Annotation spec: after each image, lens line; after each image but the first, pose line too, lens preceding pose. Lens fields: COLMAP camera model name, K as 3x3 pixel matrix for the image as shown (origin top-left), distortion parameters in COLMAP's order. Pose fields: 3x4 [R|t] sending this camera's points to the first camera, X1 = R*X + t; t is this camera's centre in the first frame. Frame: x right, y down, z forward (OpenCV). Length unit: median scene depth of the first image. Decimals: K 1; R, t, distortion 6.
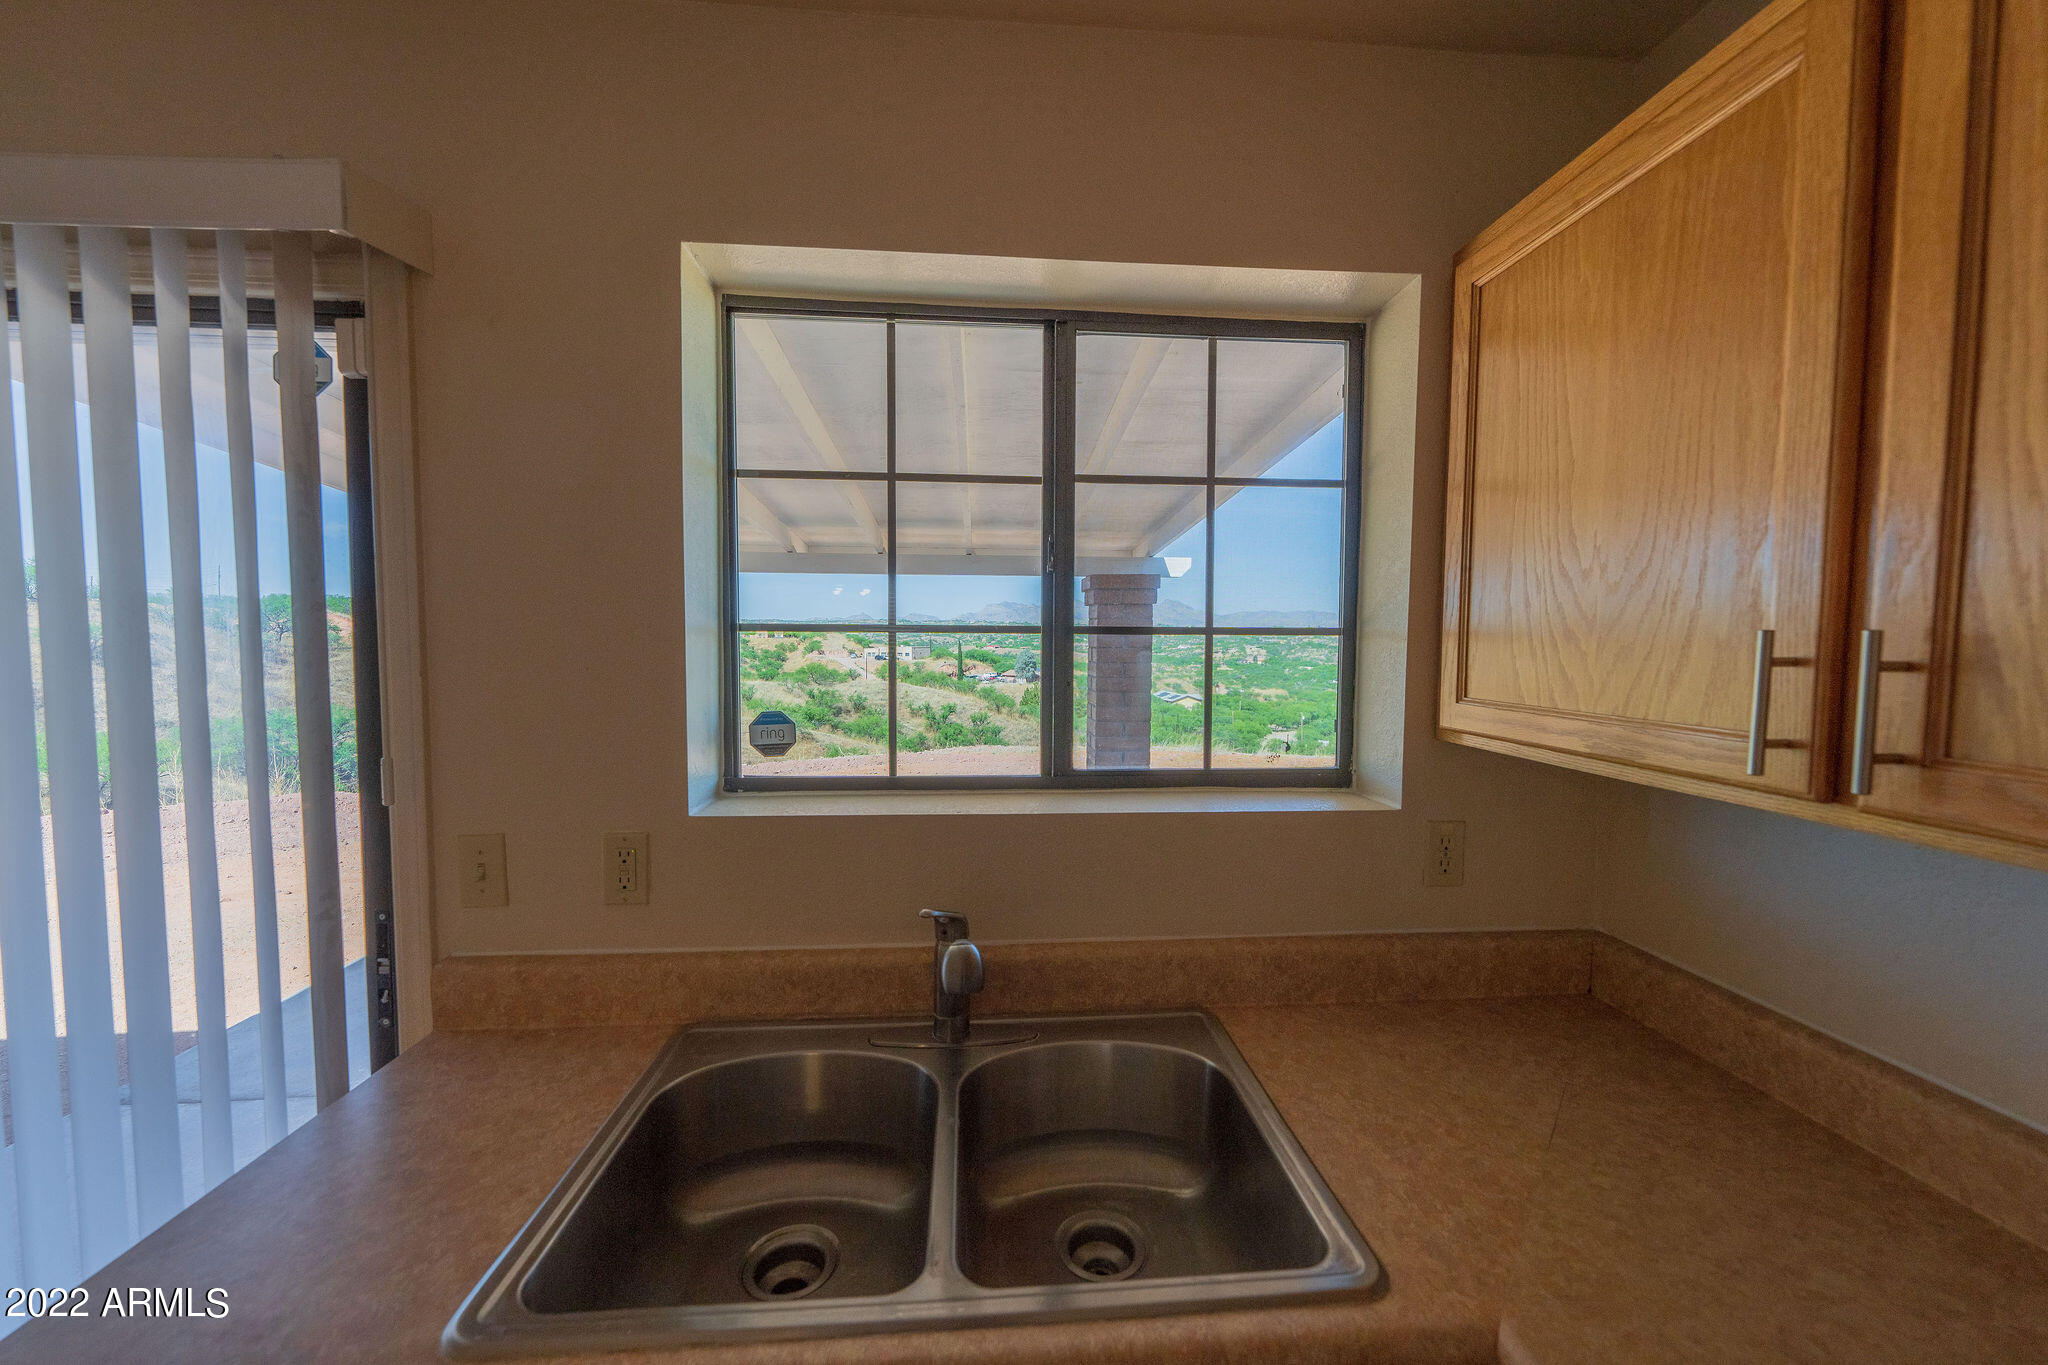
lens RADIAL K [[782.7, 0, 1038.4], [0, 782.7, 677.9], [0, 0, 1]] dist [0.014630, -0.000283]
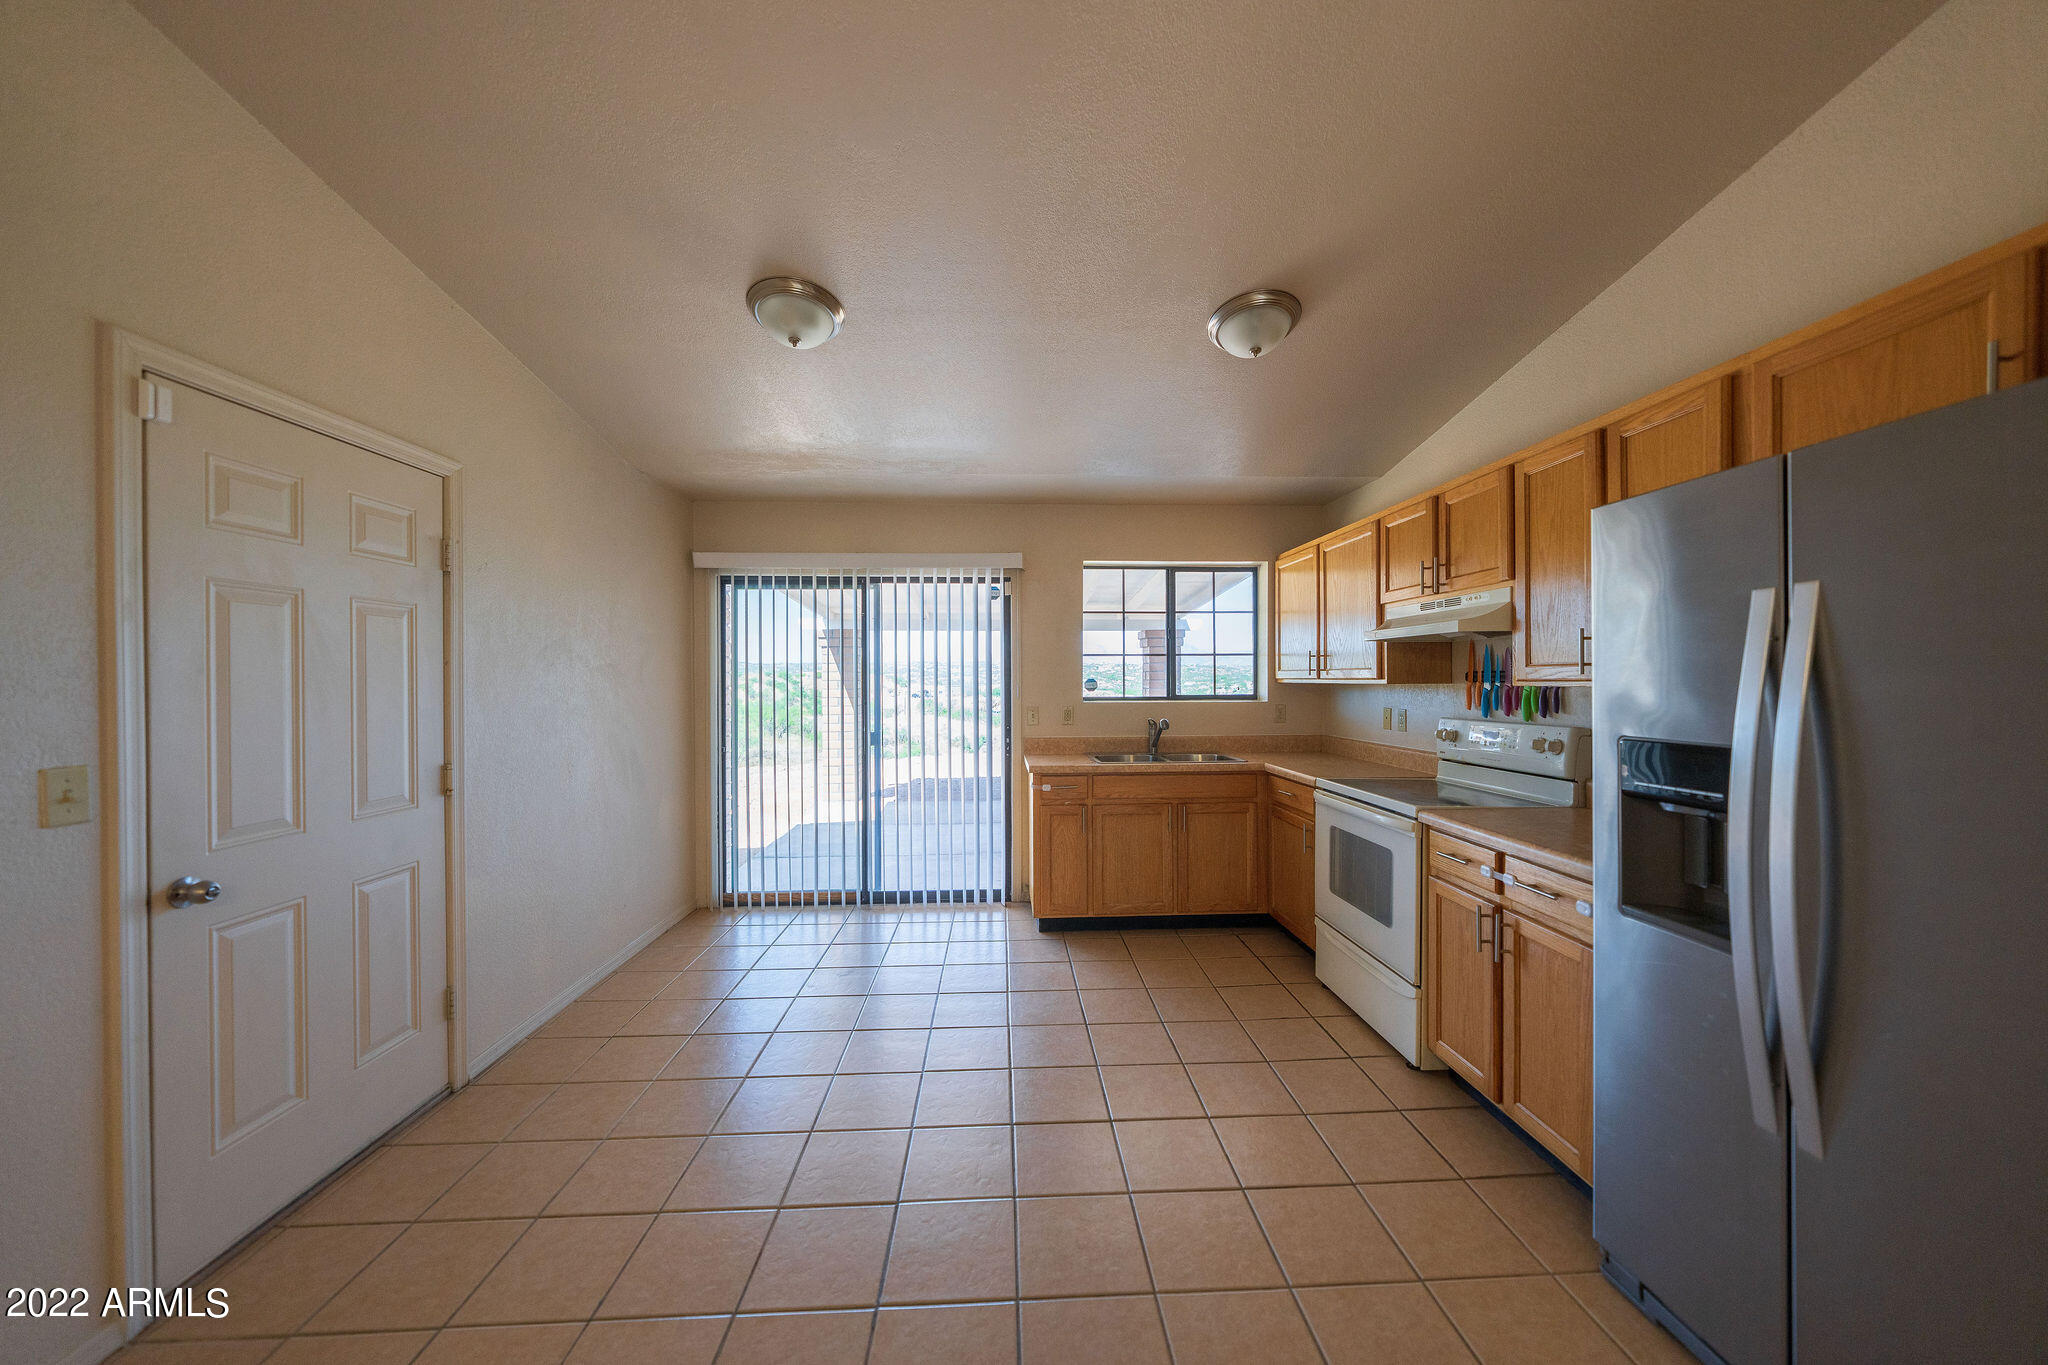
lens RADIAL K [[695.4, 0, 1032.5], [0, 695.4, 679.6], [0, 0, 1]] dist [-0.006443, 0.000071]
pose [[0.999353, -0.009847, -0.034581, -0.529419], [0.008317, 0.998992, -0.044100, 0.197293], [0.034981, 0.043784, 0.998428, -2.298178]]
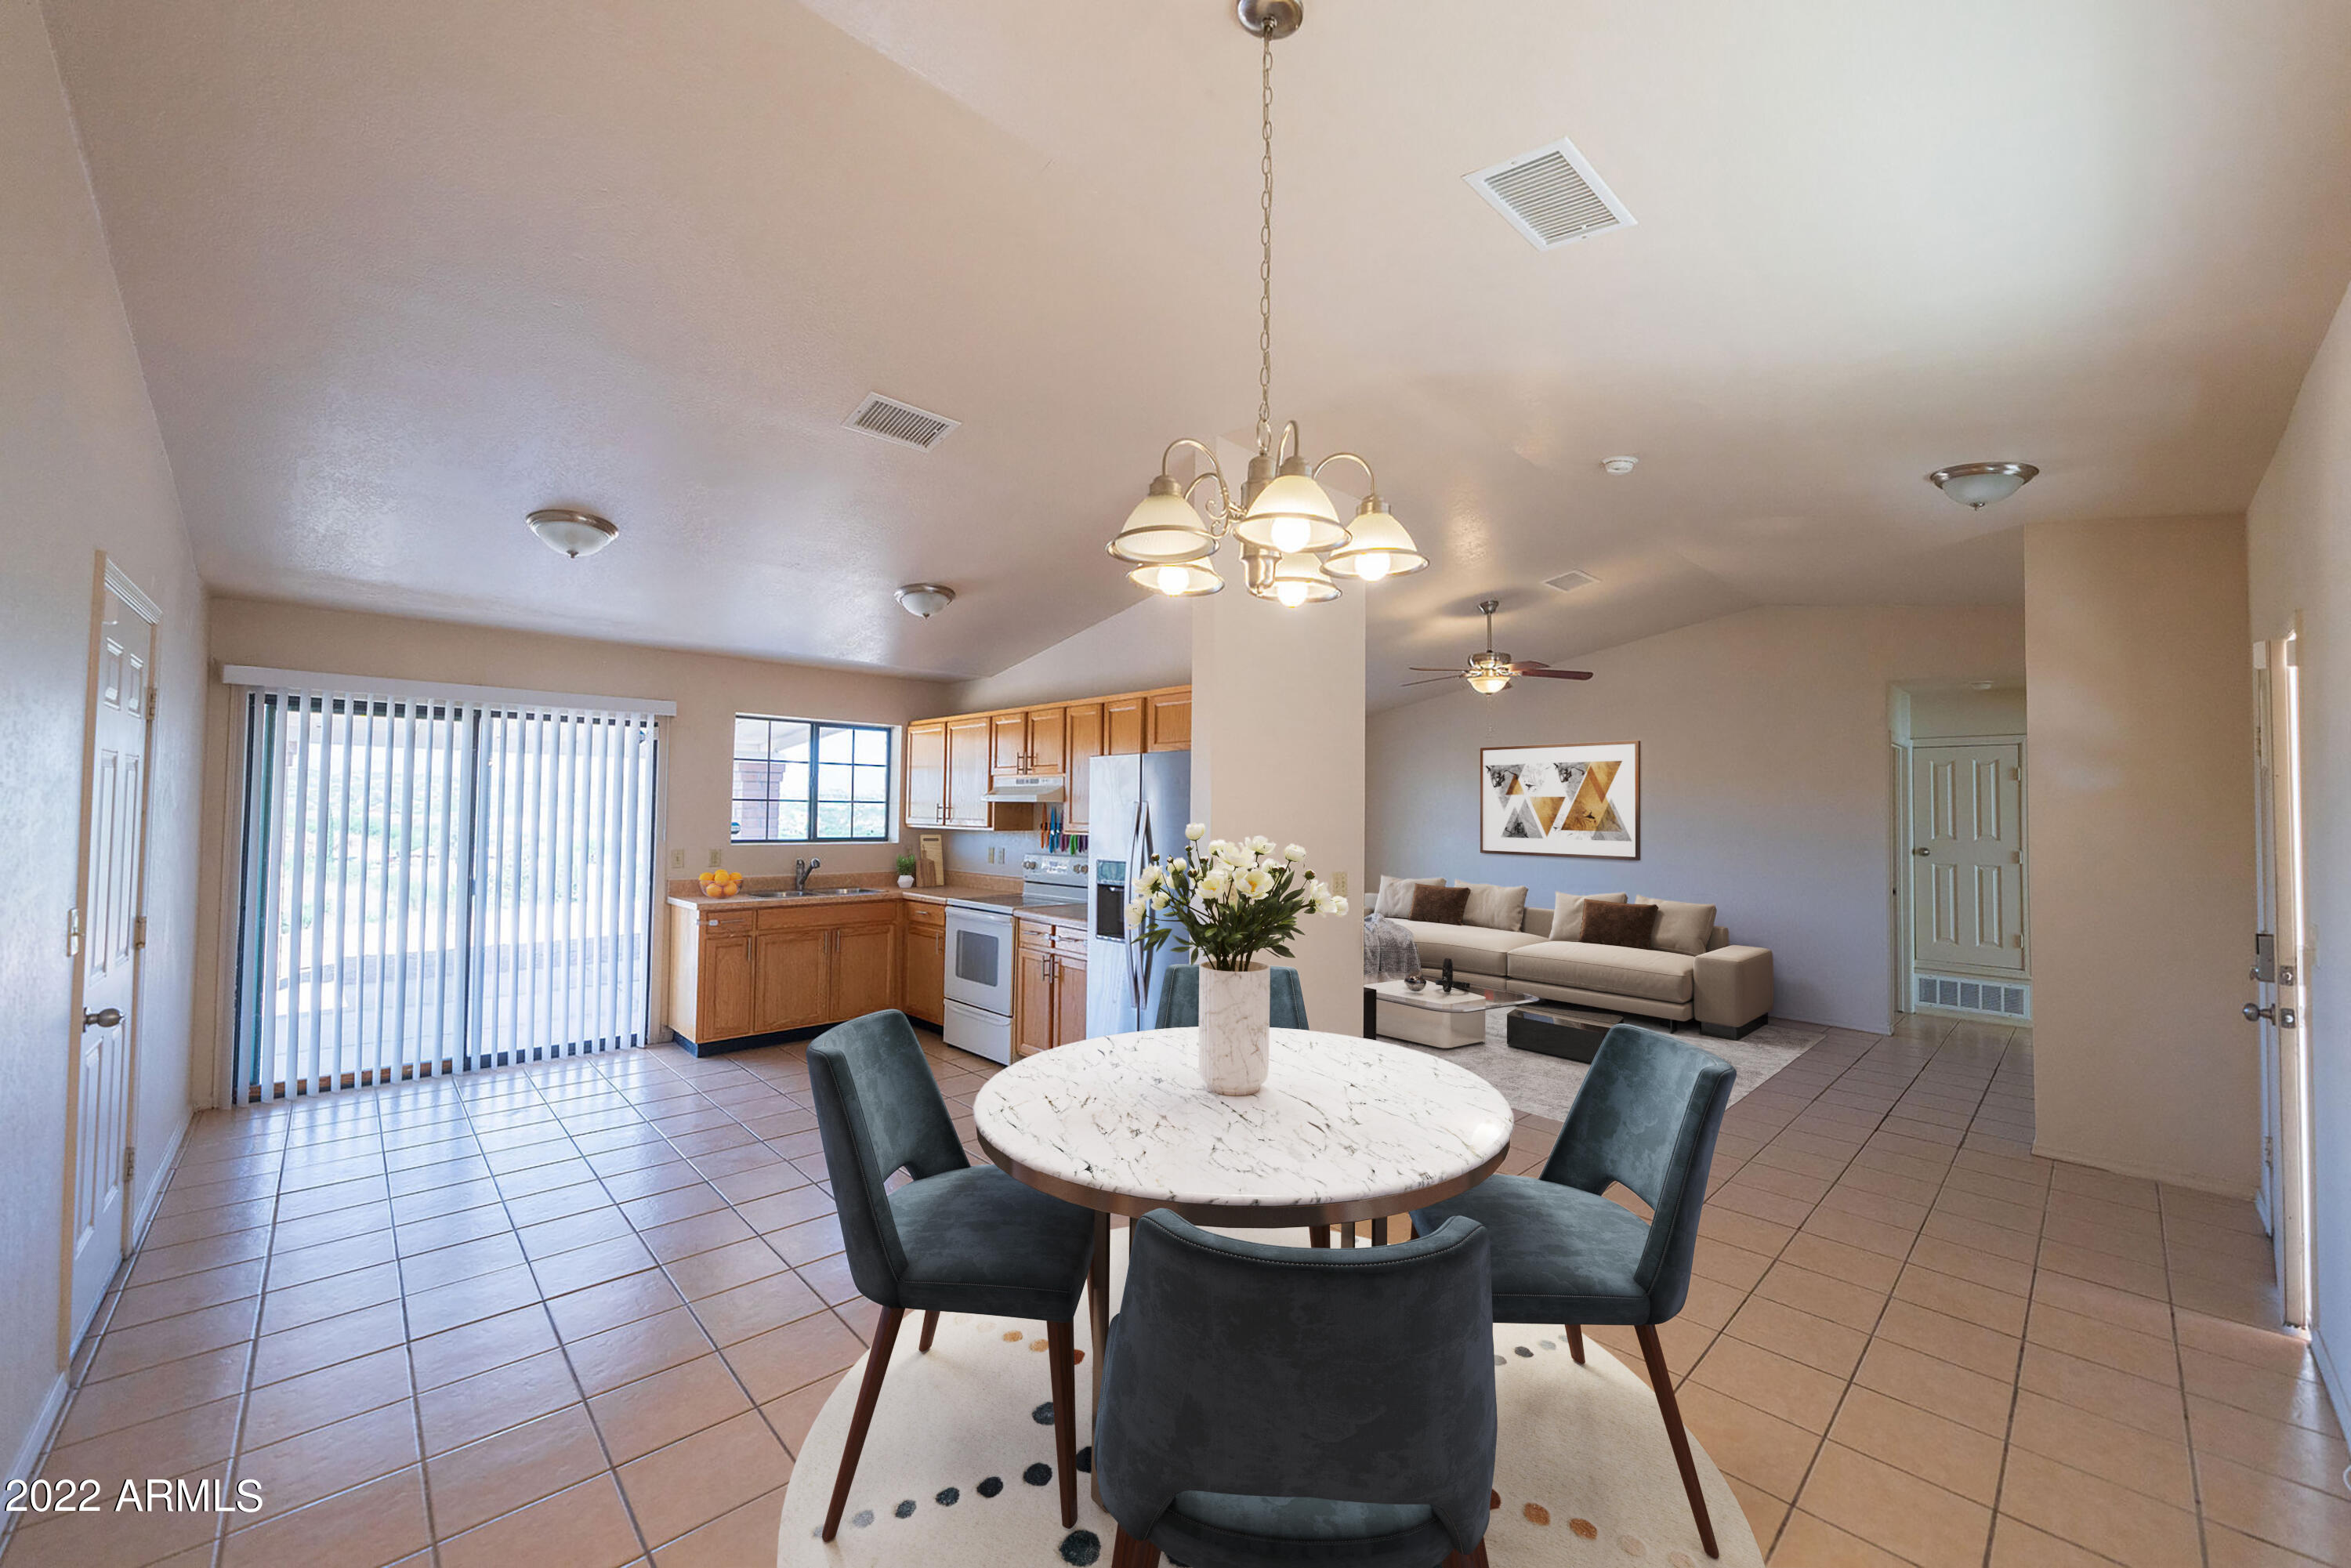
lens RADIAL K [[898.5, 0, 1162.8], [0, 898.5, 793.8], [0, 0, 1]] dist [0.014630, -0.000283]
pose [[0.794821, 0.016396, 0.606623, -1.417028], [0.018620, 0.998505, -0.051385, 0.178715], [-0.606558, 0.052138, 0.793327, -3.894366]]
